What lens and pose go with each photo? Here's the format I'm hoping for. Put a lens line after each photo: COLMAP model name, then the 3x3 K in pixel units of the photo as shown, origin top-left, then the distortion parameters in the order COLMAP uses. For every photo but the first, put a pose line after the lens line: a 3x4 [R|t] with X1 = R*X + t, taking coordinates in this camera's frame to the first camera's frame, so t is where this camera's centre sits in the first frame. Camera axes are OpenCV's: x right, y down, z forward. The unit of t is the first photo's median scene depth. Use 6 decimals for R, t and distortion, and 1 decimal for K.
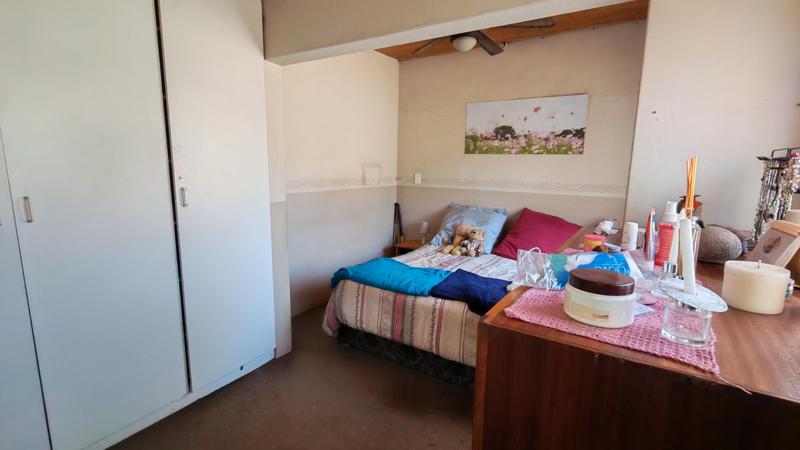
lens RADIAL K [[365.7, 0, 400.3], [0, 365.7, 223.2], [0, 0, 1]] dist [-0.003166, -0.000030]
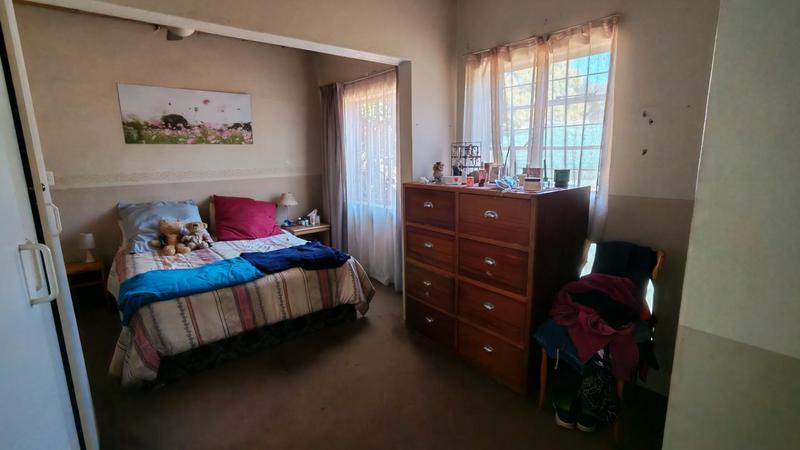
lens RADIAL K [[365.7, 0, 400.9], [0, 365.7, 224.6], [0, 0, 1]] dist [-0.003166, -0.000030]
pose [[0.305922, -0.205404, 0.929635, -0.512646], [0.172028, 0.972303, 0.158221, -0.034489], [-0.936386, 0.111519, 0.332784, 0.155309]]
